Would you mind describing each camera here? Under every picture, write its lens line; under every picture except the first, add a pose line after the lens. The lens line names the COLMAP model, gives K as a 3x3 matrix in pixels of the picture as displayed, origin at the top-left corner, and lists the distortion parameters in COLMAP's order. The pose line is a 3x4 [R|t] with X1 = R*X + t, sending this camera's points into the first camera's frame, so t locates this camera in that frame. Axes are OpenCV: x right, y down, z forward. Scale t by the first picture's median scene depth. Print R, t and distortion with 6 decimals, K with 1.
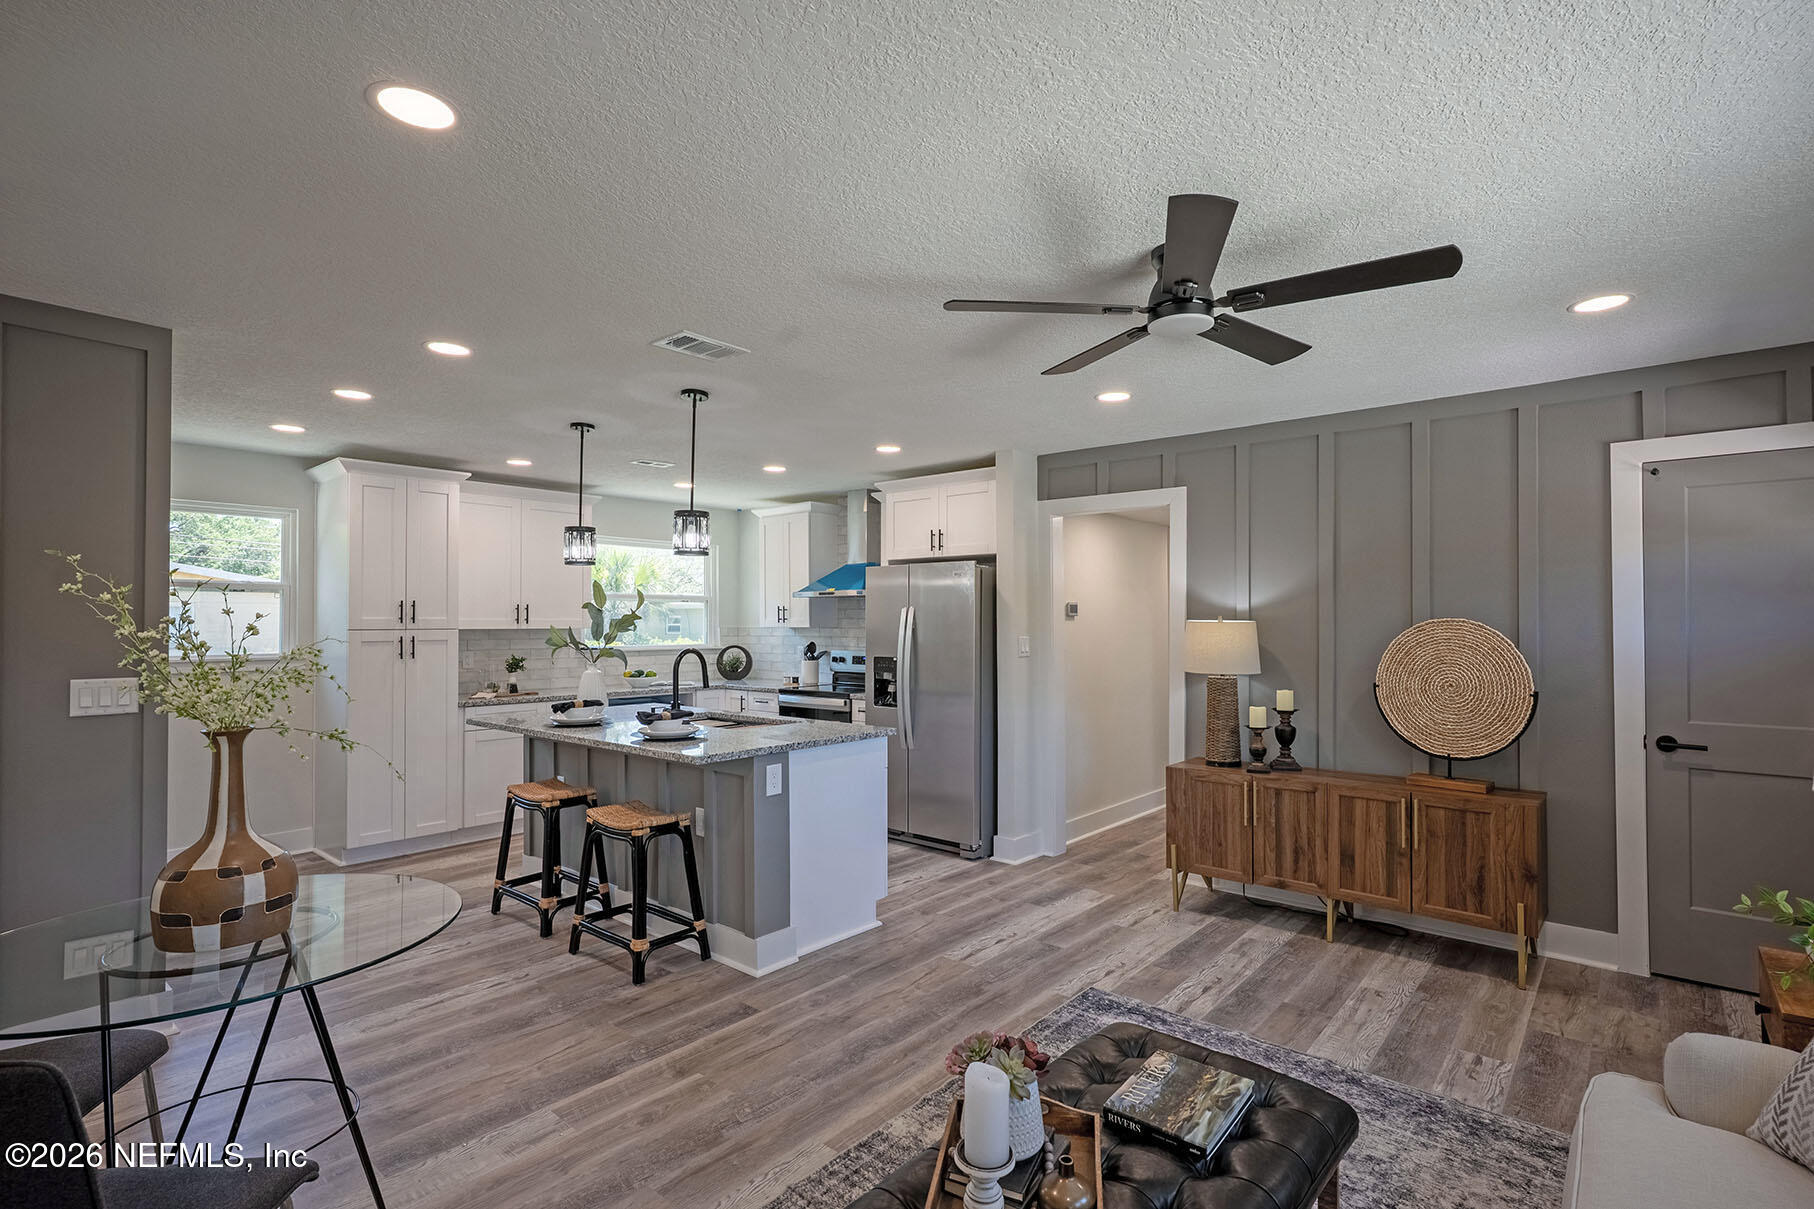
lens RADIAL K [[868.2, 0, 906.6], [0, 868.2, 609.3], [0, 0, 1]] dist [-0.000033, 0.000864]
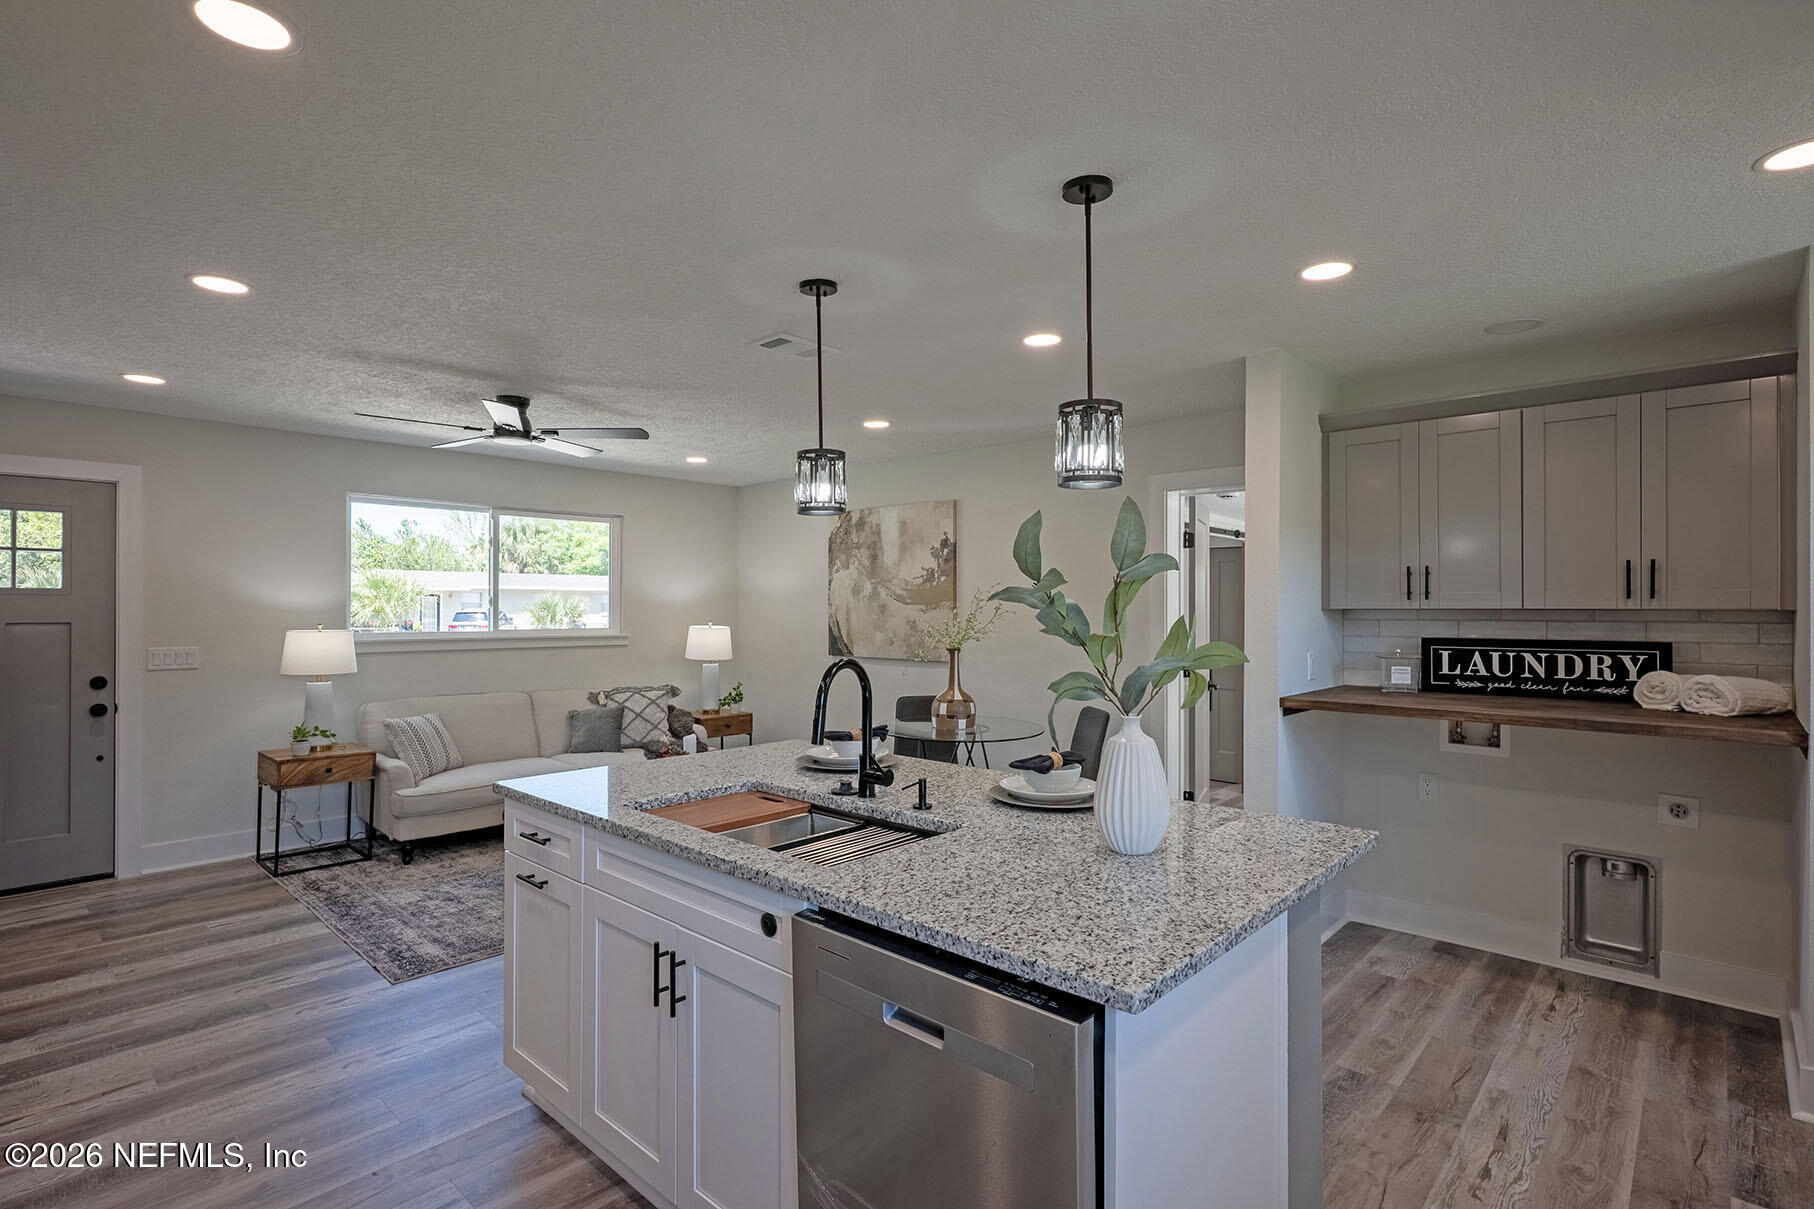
lens RADIAL K [[877.6, 0, 912.5], [0, 877.6, 603.5], [0, 0, 1]] dist [0.005430, 0.000776]
pose [[-0.999588, -0.000664, 0.028708, -0.295737], [-0.001192, 0.999830, -0.018382, 0.021786], [-0.028691, -0.018409, -0.999419, 1.478780]]
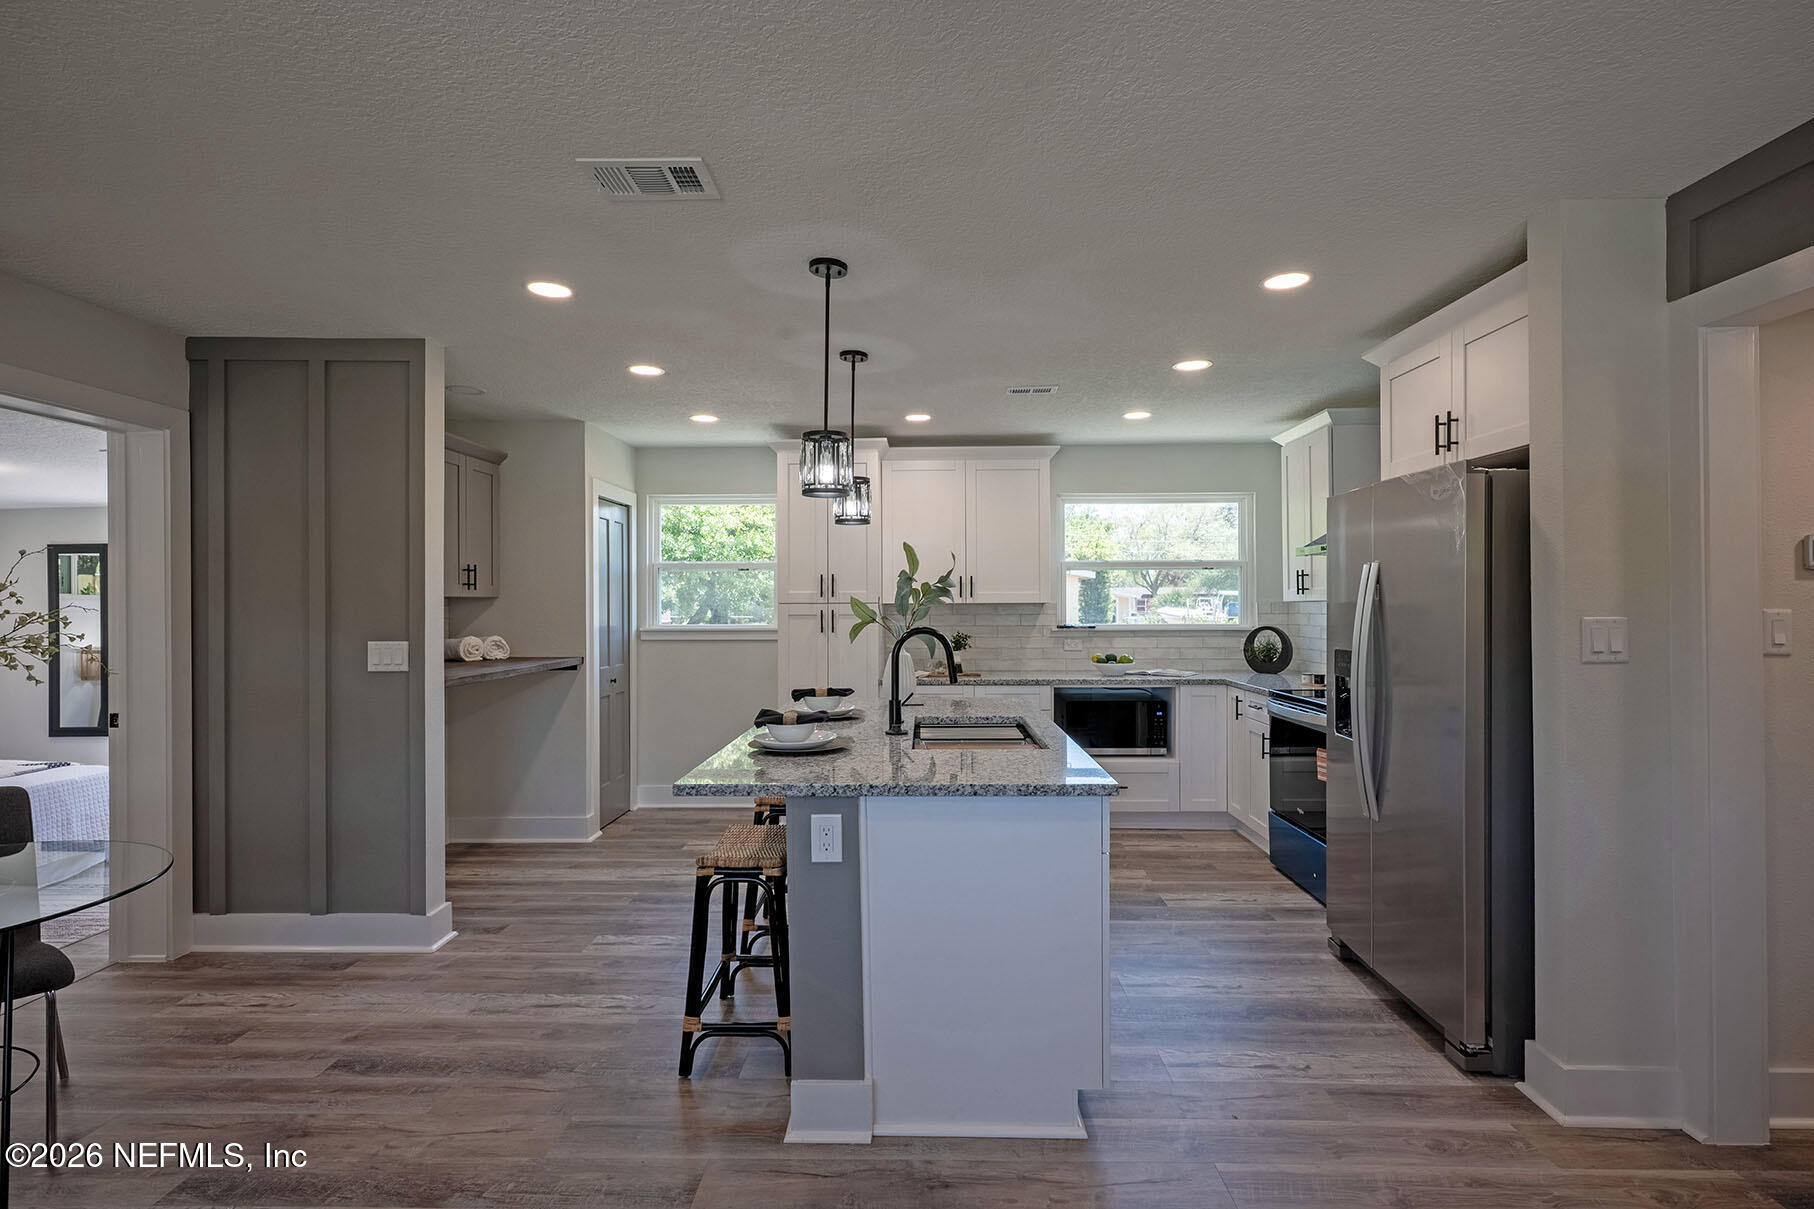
lens RADIAL K [[863.9, 0, 907.8], [0, 863.9, 605.4], [0, 0, 1]] dist [-0.000712, 0.001431]
pose [[0.635290, 0.000854, -0.772273, 0.290549], [0.014402, 0.999812, 0.012952, 0.017246], [0.772140, -0.019351, 0.635158, 0.520542]]
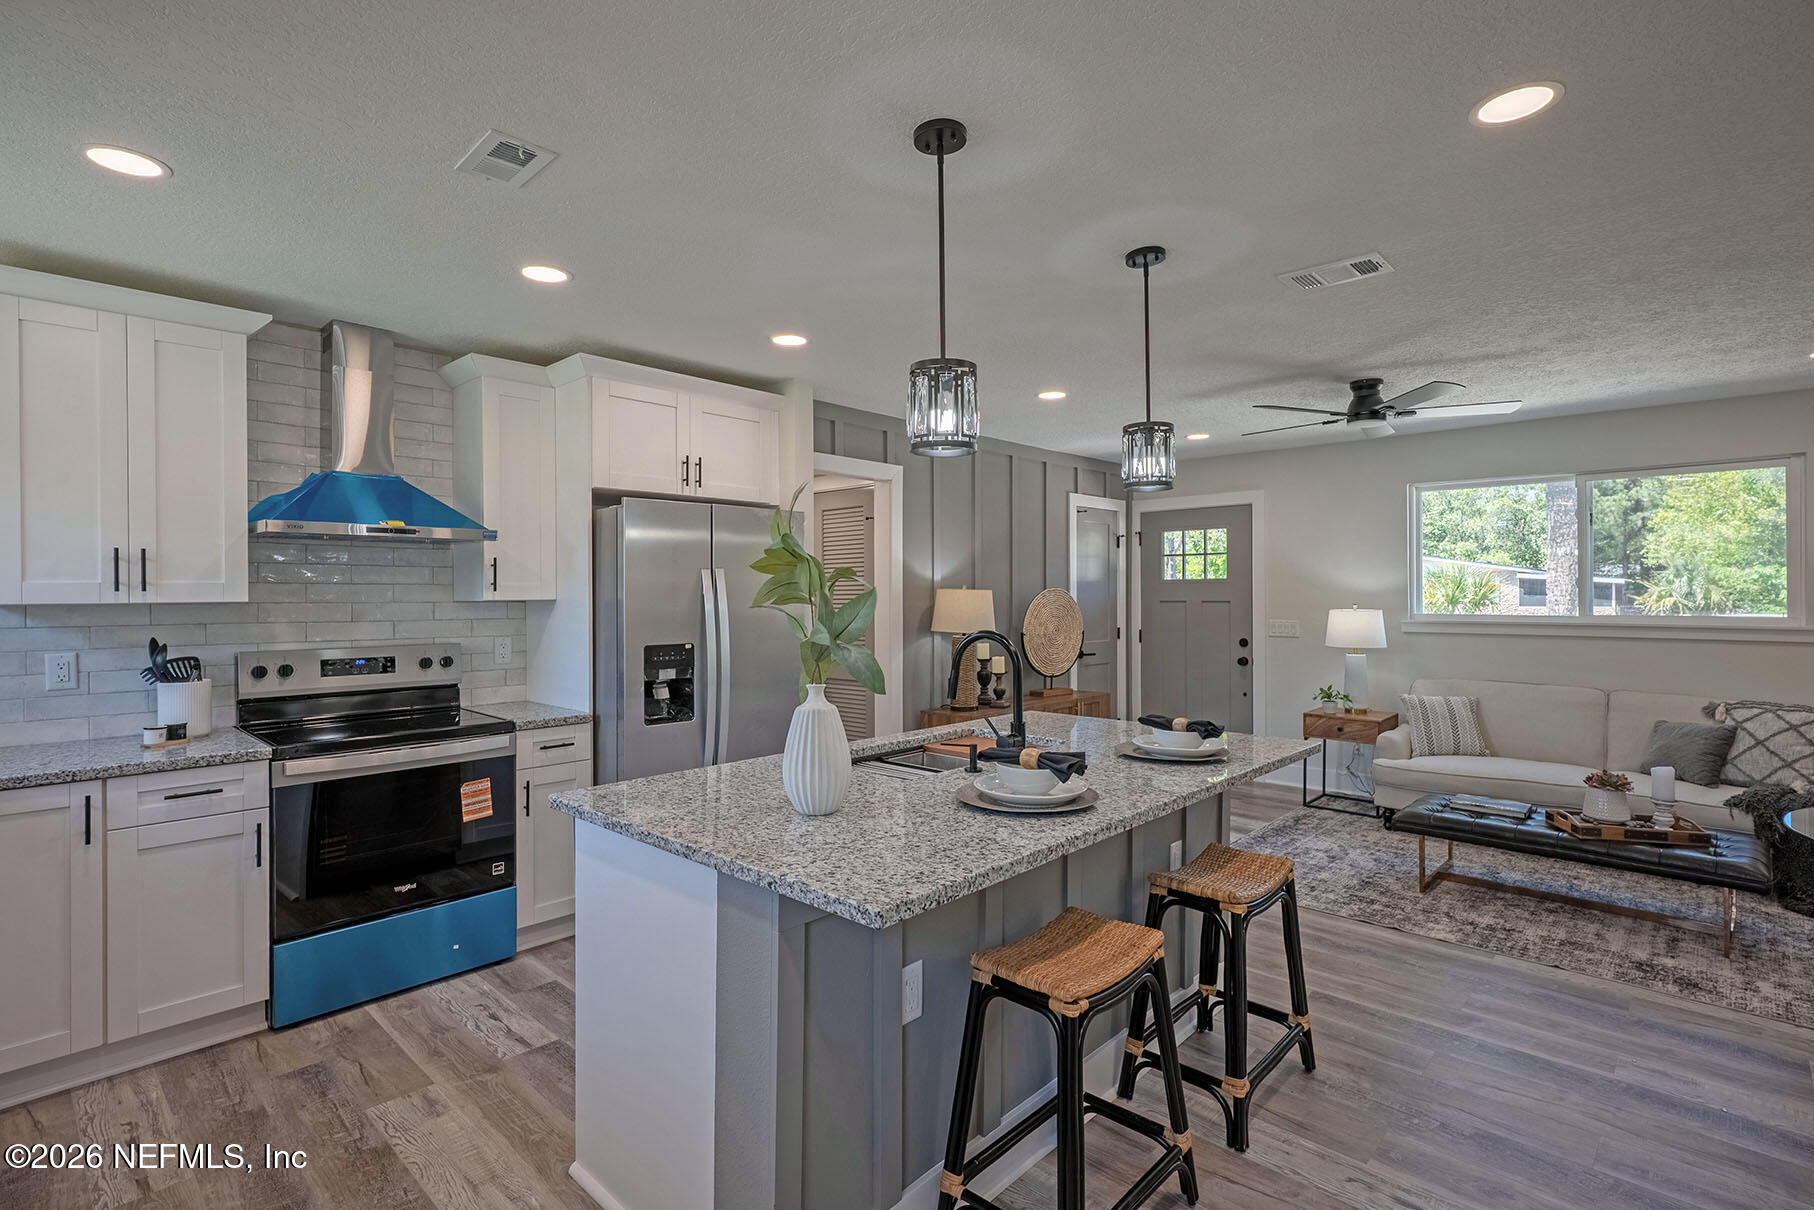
lens RADIAL K [[872.6, 0, 902.6], [0, 872.6, 594.7], [0, 0, 1]] dist [0.001532, 0.001340]
pose [[0.043357, 0.000169, 0.999060, -0.817472], [-0.011075, 0.999939, 0.000312, 0.020635], [-0.998998, -0.011078, 0.043357, 1.004169]]
